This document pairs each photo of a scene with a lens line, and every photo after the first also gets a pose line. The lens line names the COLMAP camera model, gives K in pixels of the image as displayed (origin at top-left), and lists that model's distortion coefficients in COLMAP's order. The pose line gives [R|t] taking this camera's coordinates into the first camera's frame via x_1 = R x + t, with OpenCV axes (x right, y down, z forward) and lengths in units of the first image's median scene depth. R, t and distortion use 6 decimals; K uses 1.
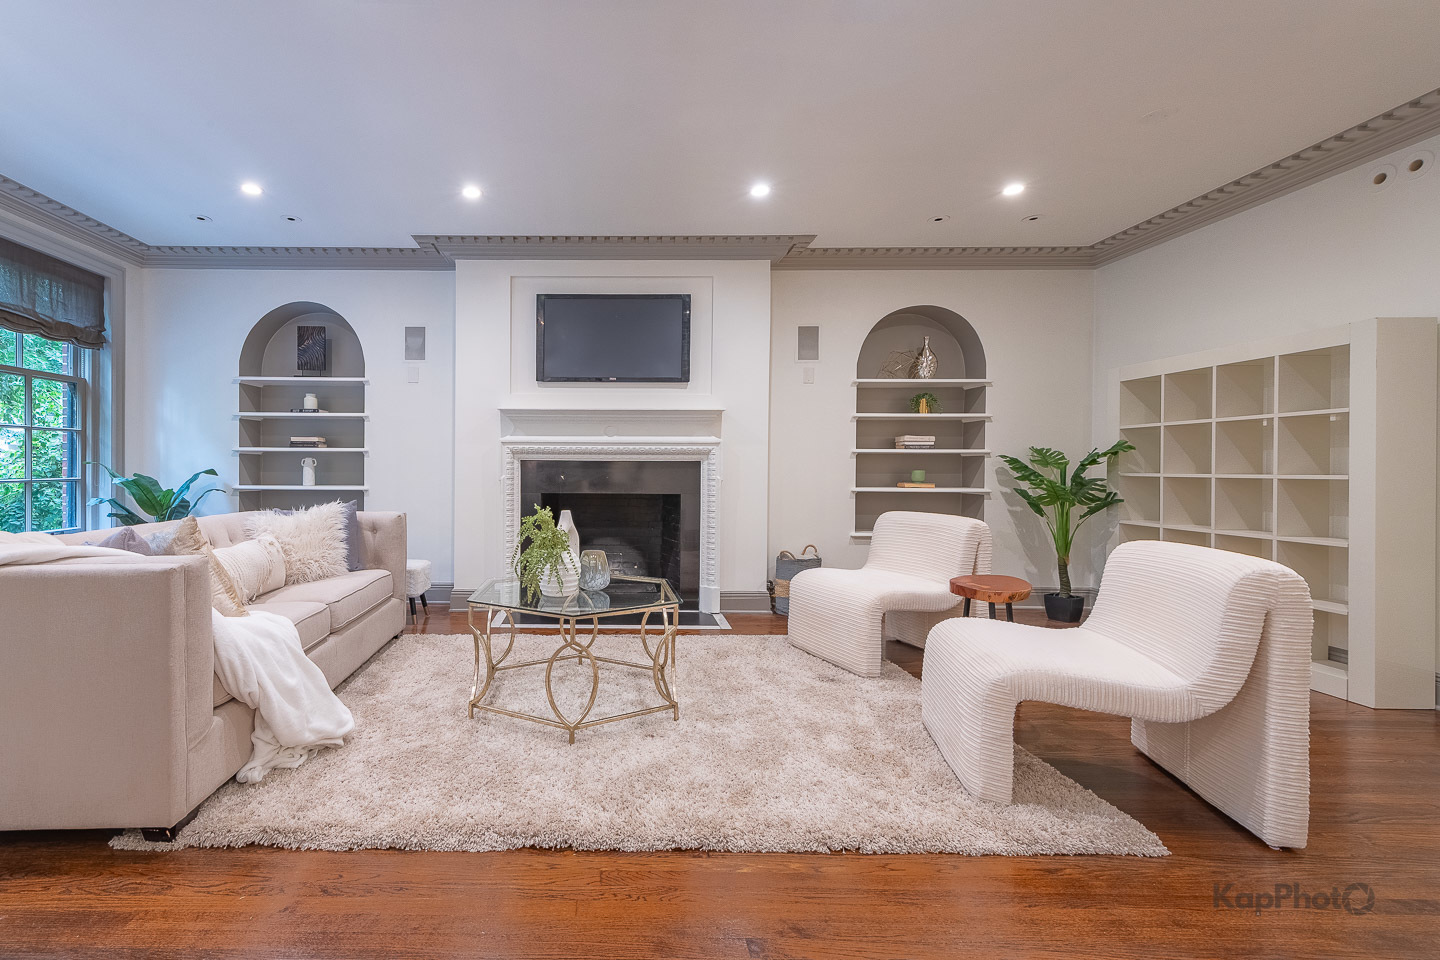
lens RADIAL K [[612.0, 0, 592.6], [0, 612.0, 475.3], [0, 0, 1]] dist [0.000314, -0.000227]
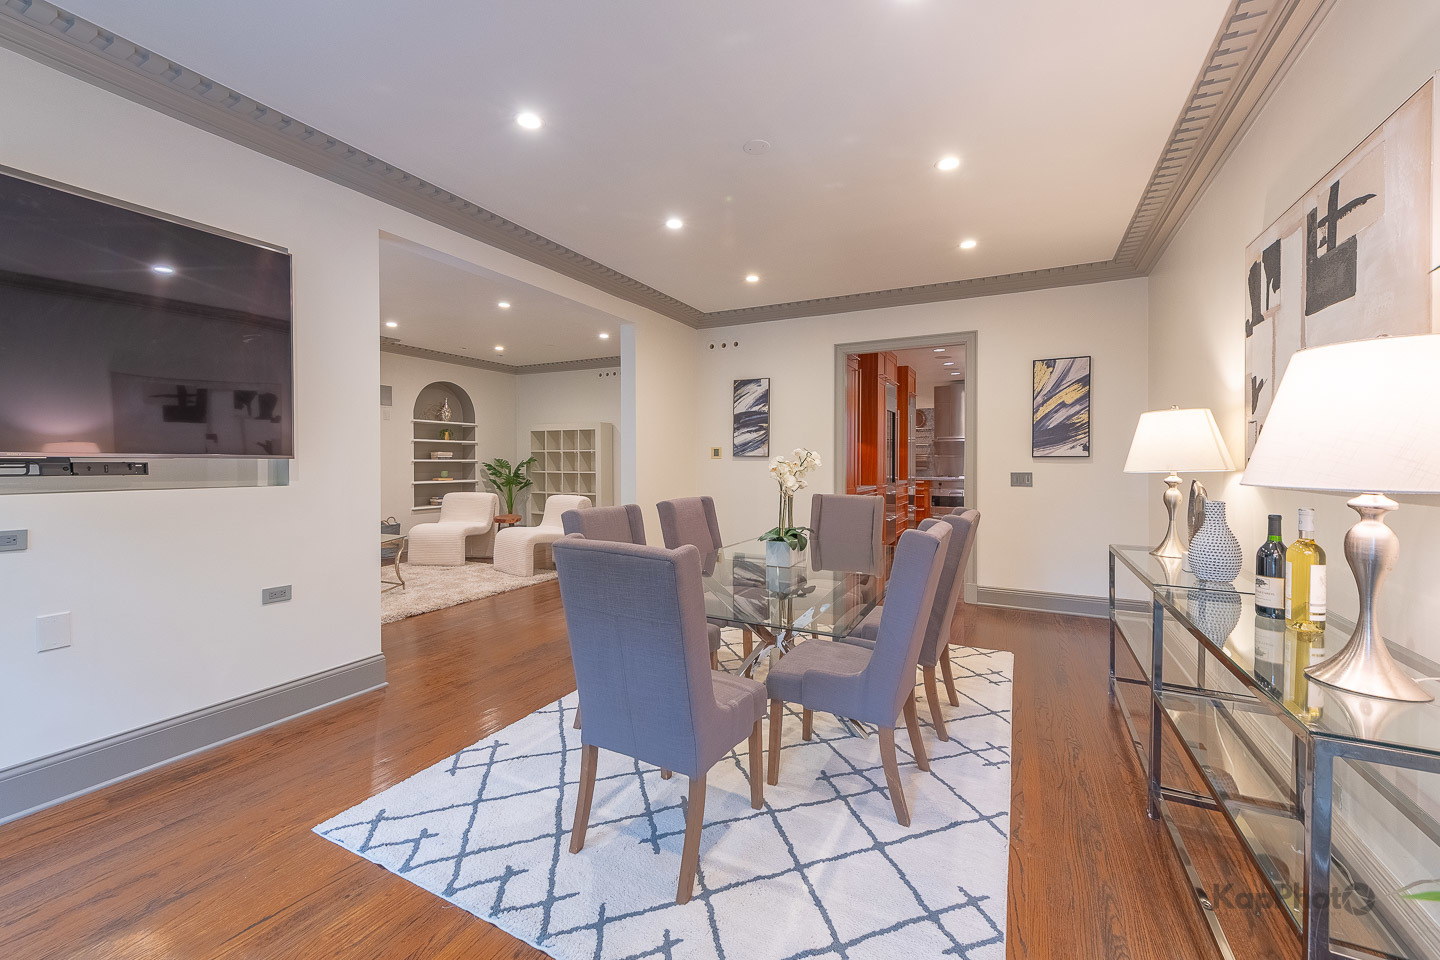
lens RADIAL K [[578.1, 0, 717.9], [0, 578.1, 471.6], [0, 0, 1]] dist [0.006768, 0.000215]
pose [[0.447593, -0.020756, 0.893996, -0.695492], [0.011637, 0.999781, 0.017386, -0.028476], [-0.894162, 0.002622, 0.447737, -0.545013]]
